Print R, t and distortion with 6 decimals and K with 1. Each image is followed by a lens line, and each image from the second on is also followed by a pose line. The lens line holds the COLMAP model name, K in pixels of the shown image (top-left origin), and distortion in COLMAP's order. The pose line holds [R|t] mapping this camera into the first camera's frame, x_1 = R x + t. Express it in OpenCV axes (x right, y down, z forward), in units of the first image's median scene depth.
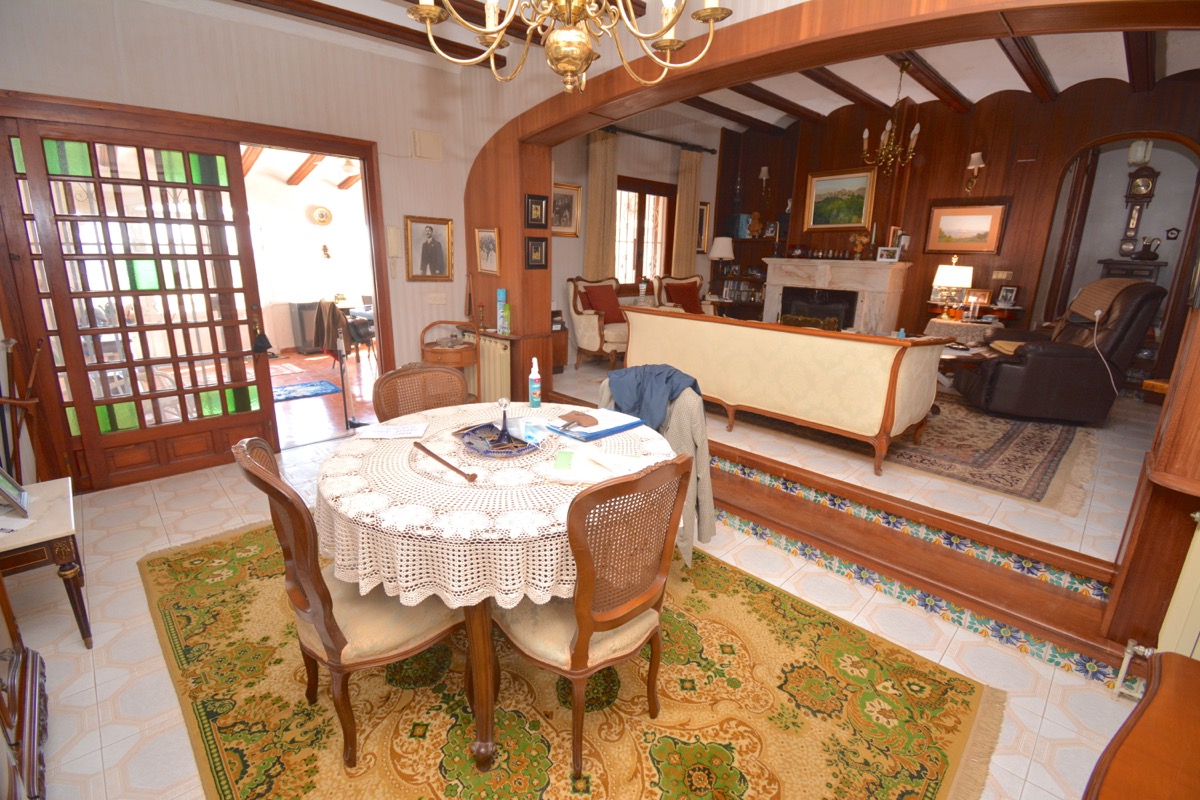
lens RADIAL K [[527.6, 0, 601.7], [0, 527.6, 390.9], [0, 0, 1]] dist [0.023779, -0.028215]
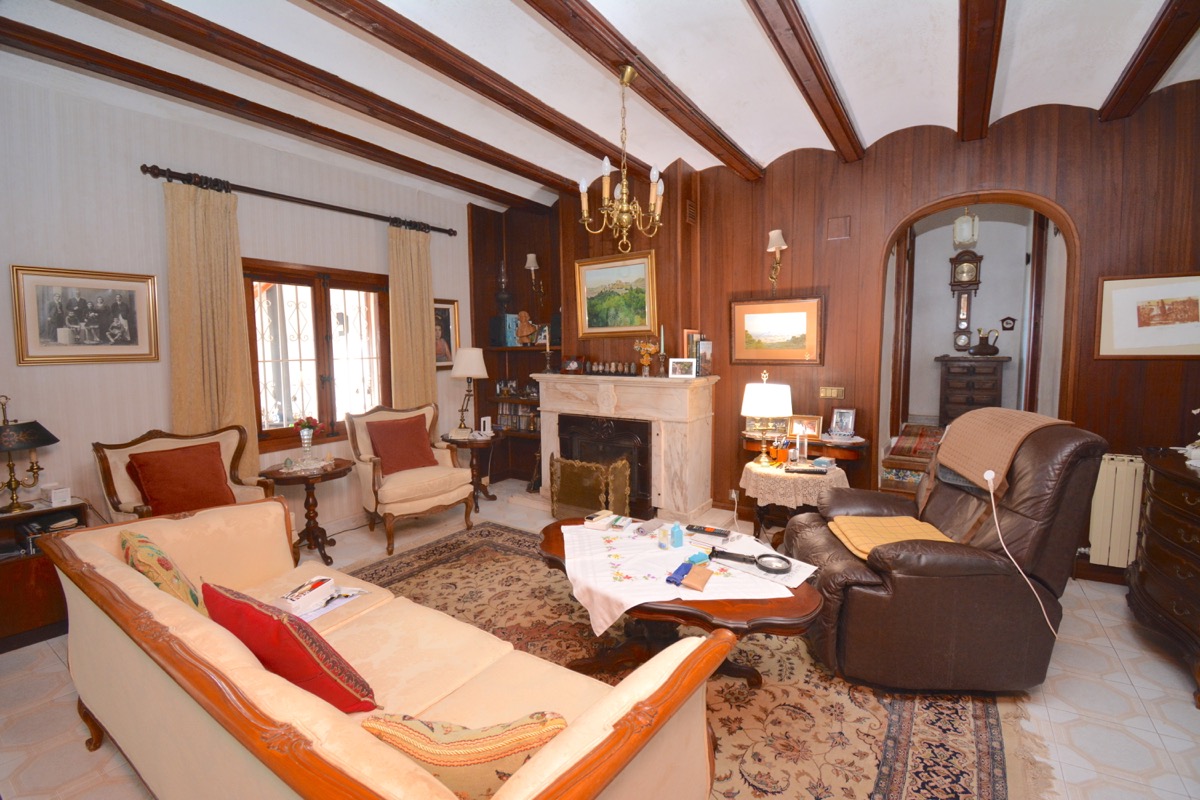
lens RADIAL K [[527.6, 0, 601.7], [0, 527.6, 390.9], [0, 0, 1]] dist [0.023779, -0.028215]
pose [[0.976149, -0.048968, 0.211508, 0.276838], [0.084562, 0.983049, -0.162675, -0.119152], [-0.199957, 0.176681, 0.963743, 0.342033]]
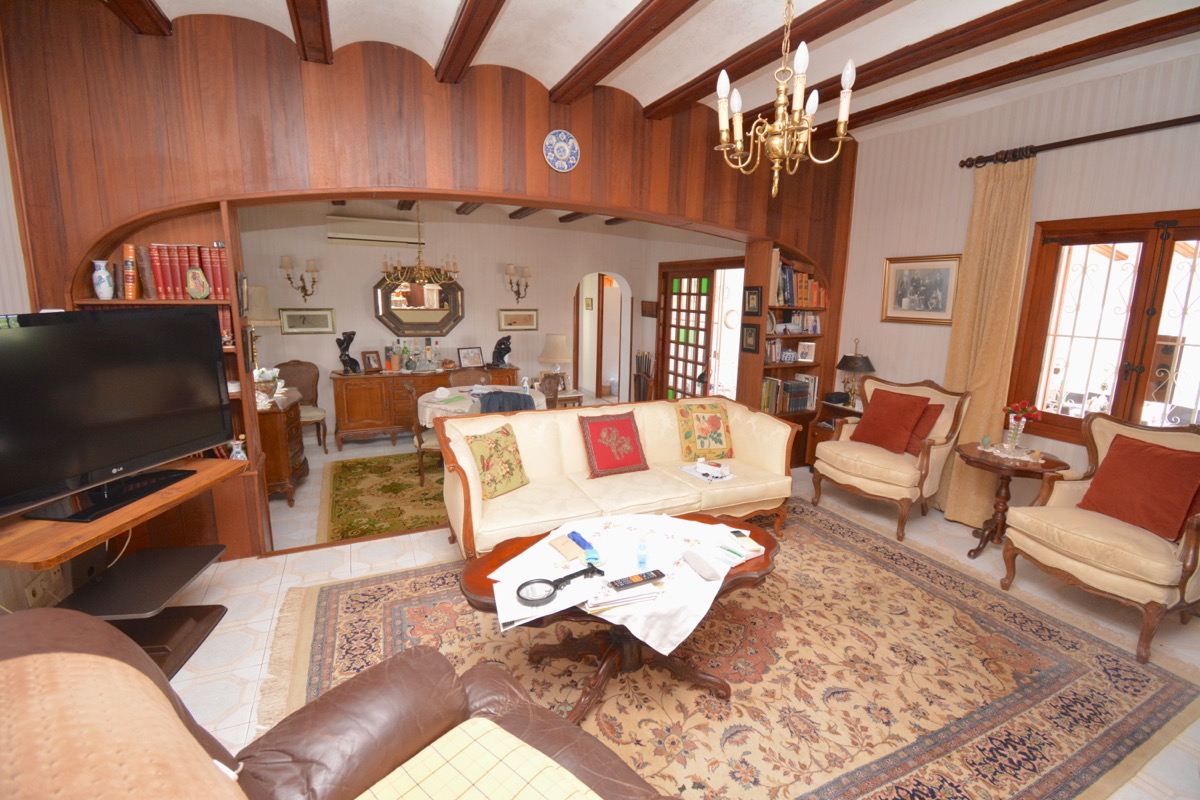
lens RADIAL K [[527.6, 0, 601.7], [0, 527.6, 390.9], [0, 0, 1]] dist [0.023779, -0.028215]
pose [[-0.341154, 0.143851, -0.928935, 0.704117], [-0.263092, 0.934114, 0.241274, -0.241479], [0.902439, 0.326707, -0.280831, 0.756966]]
